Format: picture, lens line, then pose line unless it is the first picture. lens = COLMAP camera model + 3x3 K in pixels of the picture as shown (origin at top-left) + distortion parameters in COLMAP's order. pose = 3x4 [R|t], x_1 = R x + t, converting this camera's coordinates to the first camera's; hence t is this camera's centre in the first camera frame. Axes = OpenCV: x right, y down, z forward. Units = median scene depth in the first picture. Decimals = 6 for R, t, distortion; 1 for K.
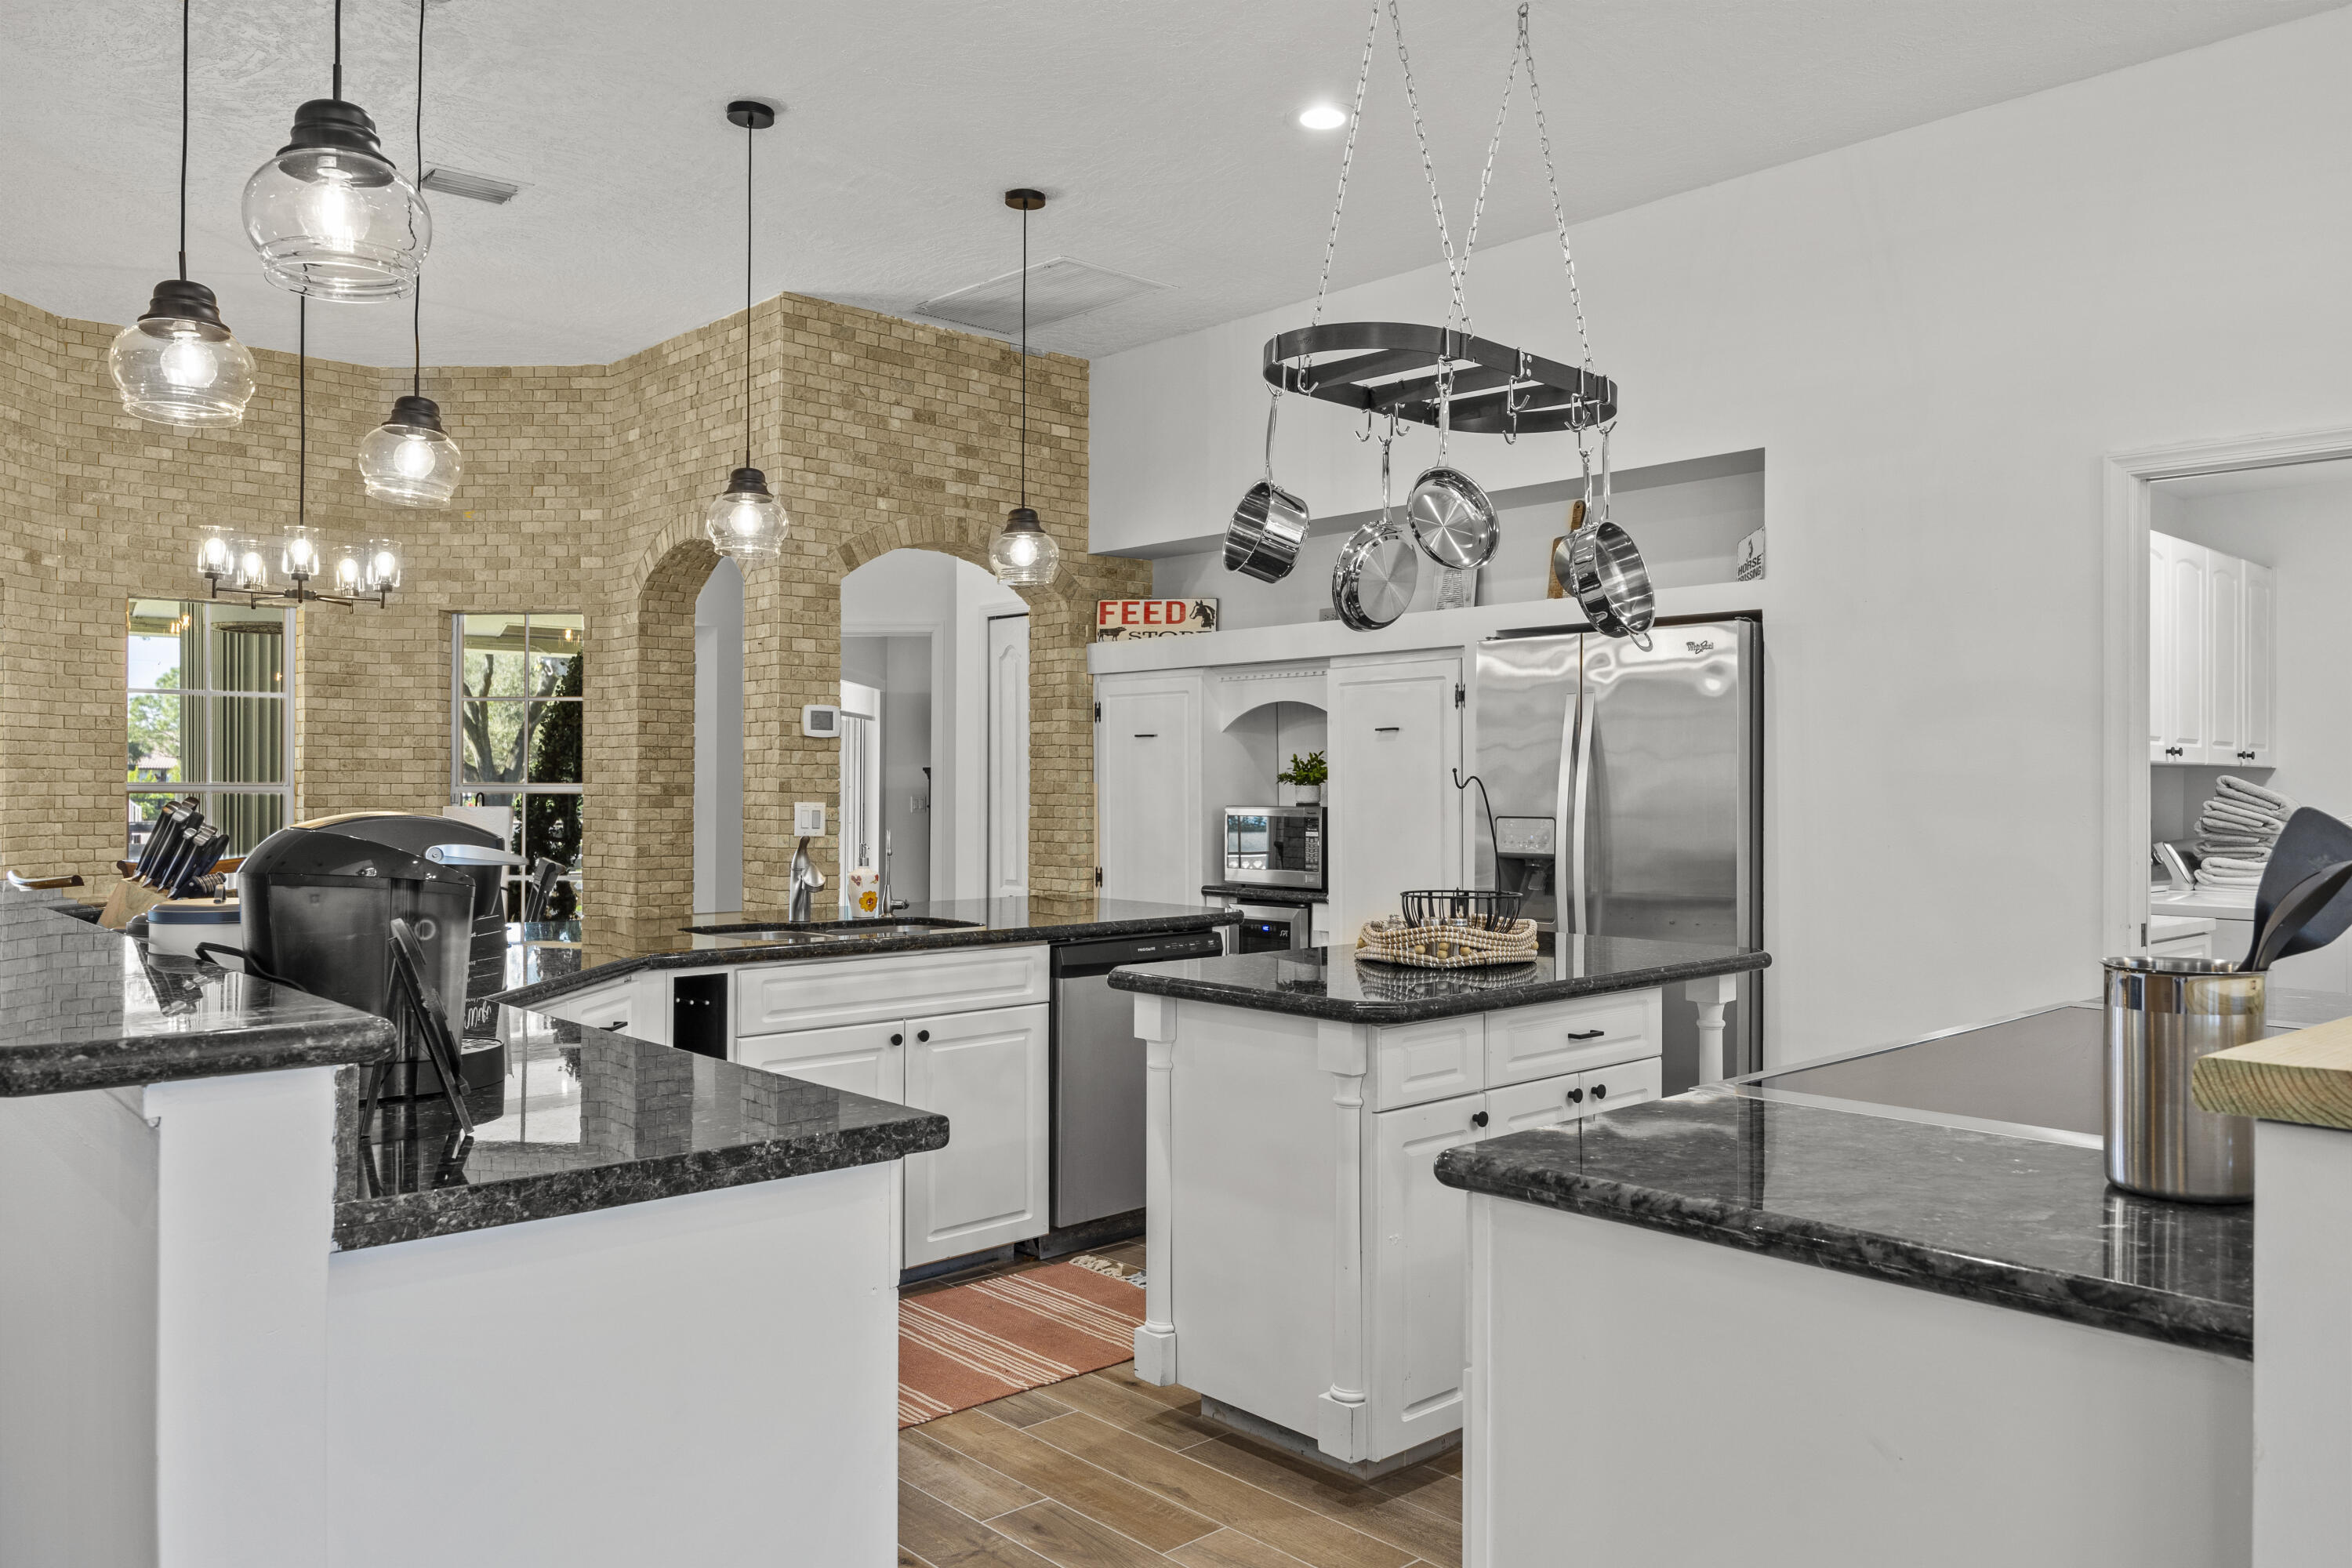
lens RADIAL K [[1683.4, 0, 1187.5], [0, 1683.4, 770.4], [0, 0, 1]] dist [-0.017715, 0.007870]
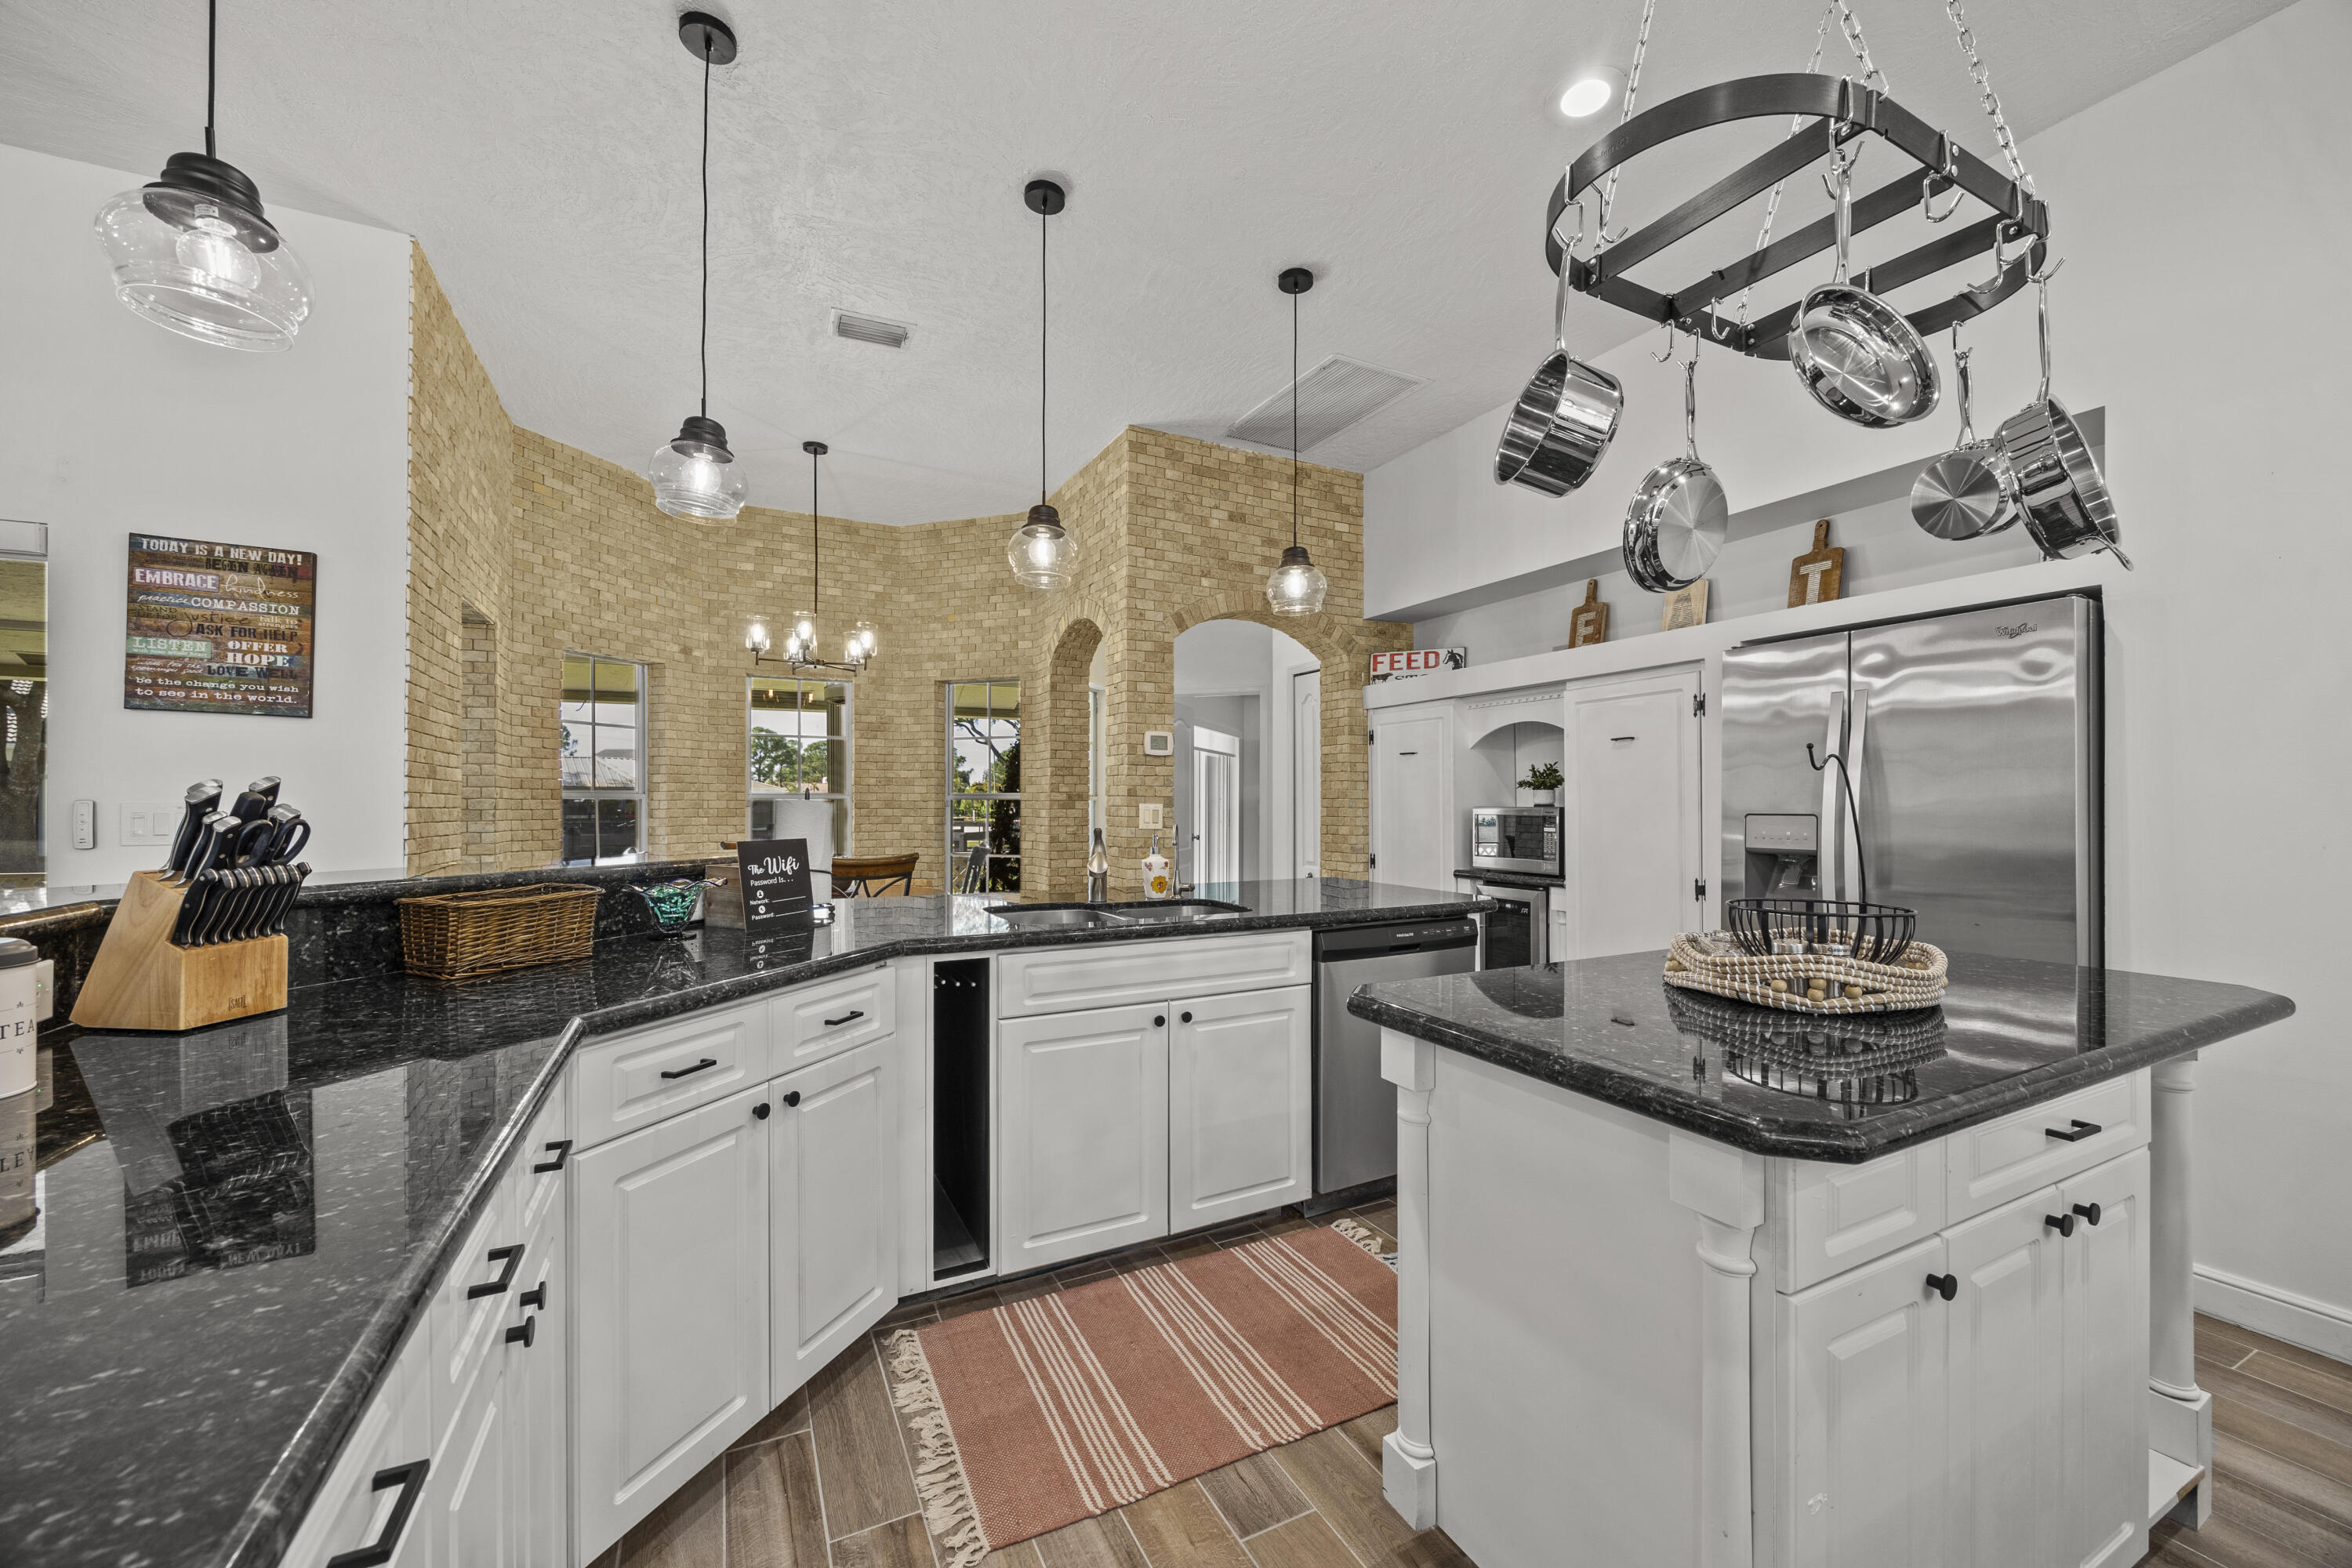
lens RADIAL K [[900.5, 0, 1179.4], [0, 900.5, 800.5], [0, 0, 1]] dist [-0.002962, -0.000069]
pose [[0.961226, -0.002082, -0.275755, -0.002992], [0.003736, 0.999978, 0.005472, 0.012303], [0.275738, -0.006290, 0.961212, 0.305658]]
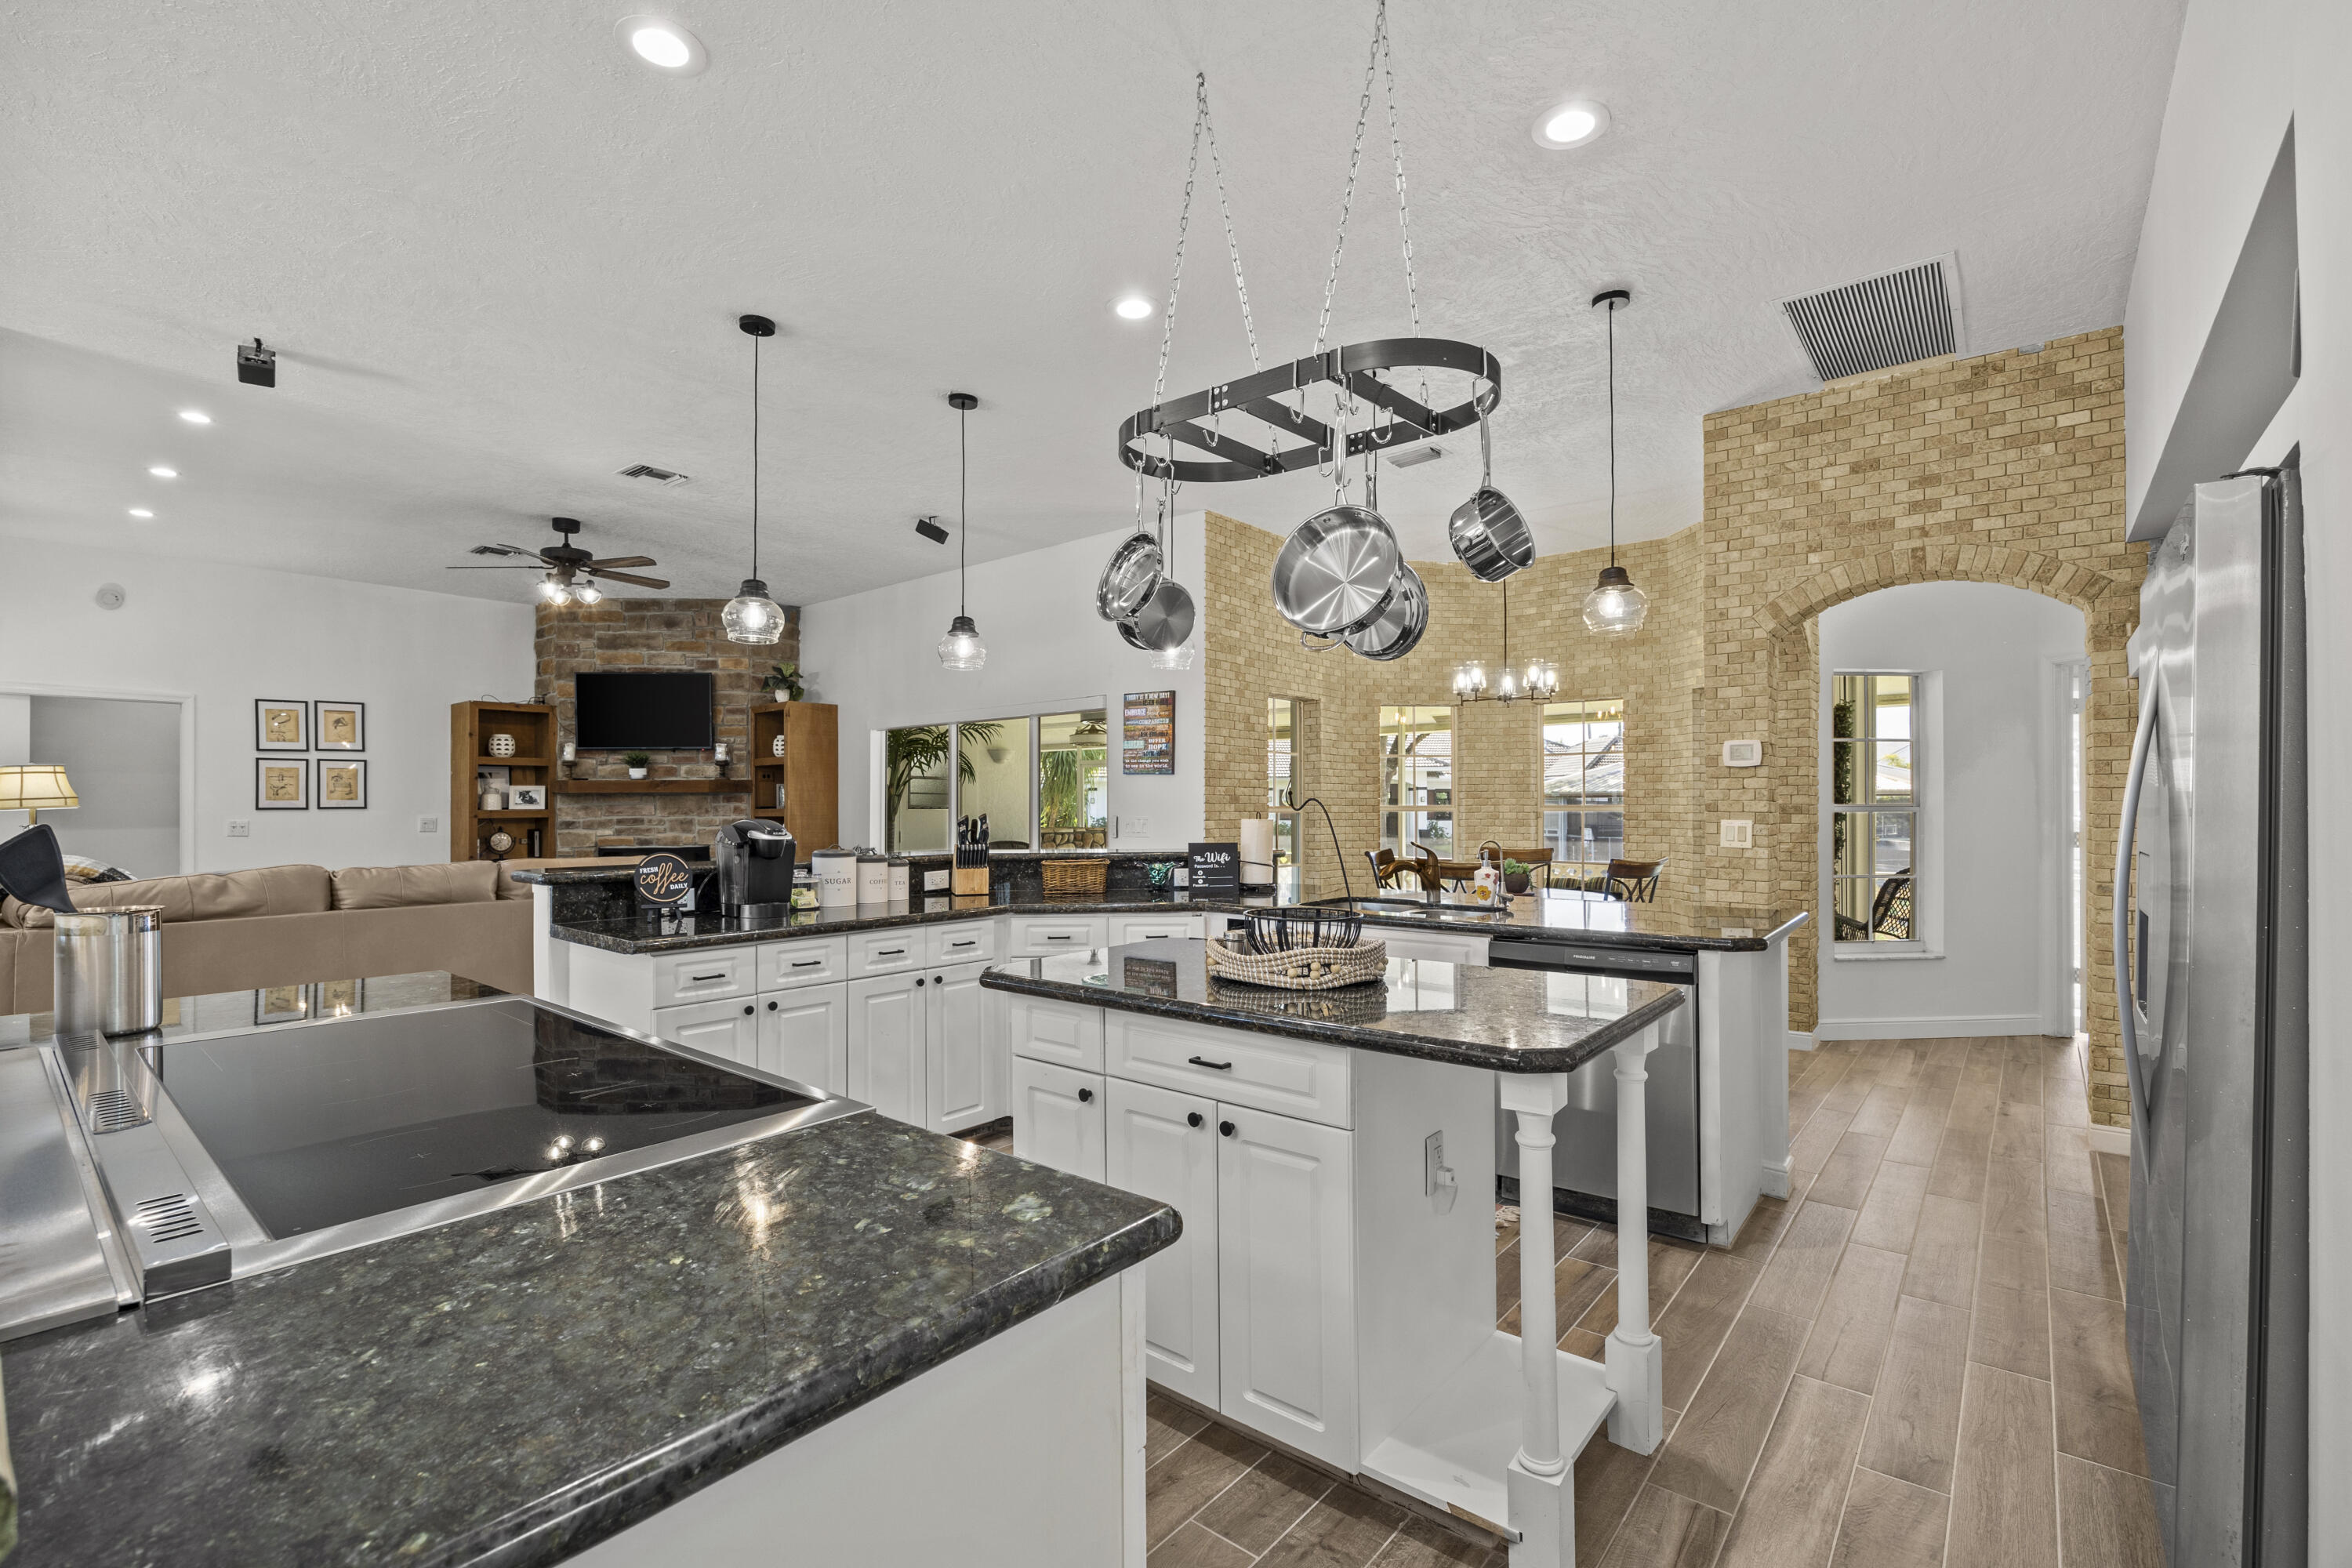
lens RADIAL K [[1023.7, 0, 1182.9], [0, 1023.7, 799.6], [0, 0, 1]] dist [-0.017386, 0.000786]
pose [[0.133053, -0.009330, -0.991065, 0.448973], [0.012811, 0.999888, -0.007693, 0.004592], [0.991026, -0.011673, 0.133158, 0.491763]]
